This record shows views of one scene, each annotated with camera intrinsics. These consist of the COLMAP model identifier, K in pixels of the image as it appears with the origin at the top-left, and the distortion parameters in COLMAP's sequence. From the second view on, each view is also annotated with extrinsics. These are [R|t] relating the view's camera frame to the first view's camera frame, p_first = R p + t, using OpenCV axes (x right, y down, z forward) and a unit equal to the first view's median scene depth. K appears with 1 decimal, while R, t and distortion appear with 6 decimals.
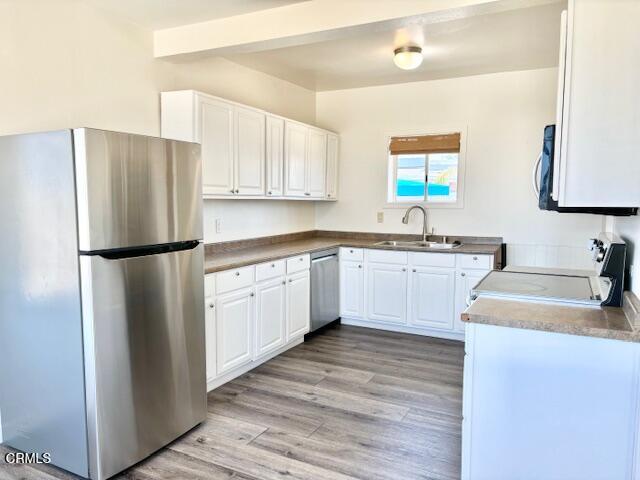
lens RADIAL K [[485.7, 0, 319.5], [0, 485.7, 239.3], [0, 0, 1]] dist [0.054755, -0.015435]
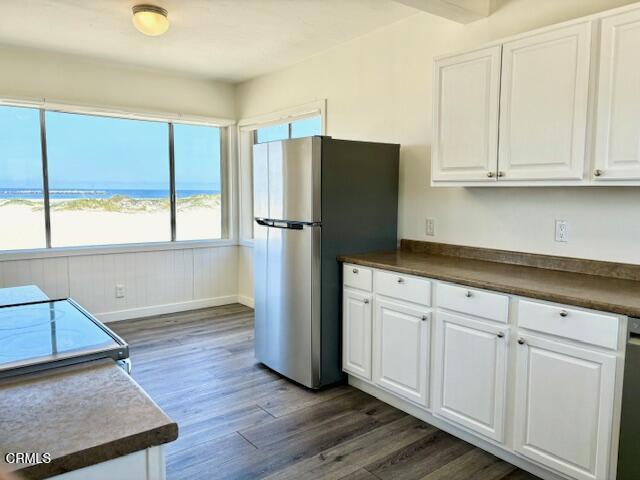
lens RADIAL K [[485.7, 0, 316.8], [0, 485.7, 241.7], [0, 0, 1]] dist [0.054755, -0.015435]
pose [[-0.426896, 0.082476, -0.900532, 0.549915], [-0.089423, 0.987101, 0.132796, -0.077500], [0.899869, 0.137218, -0.414014, 1.098369]]
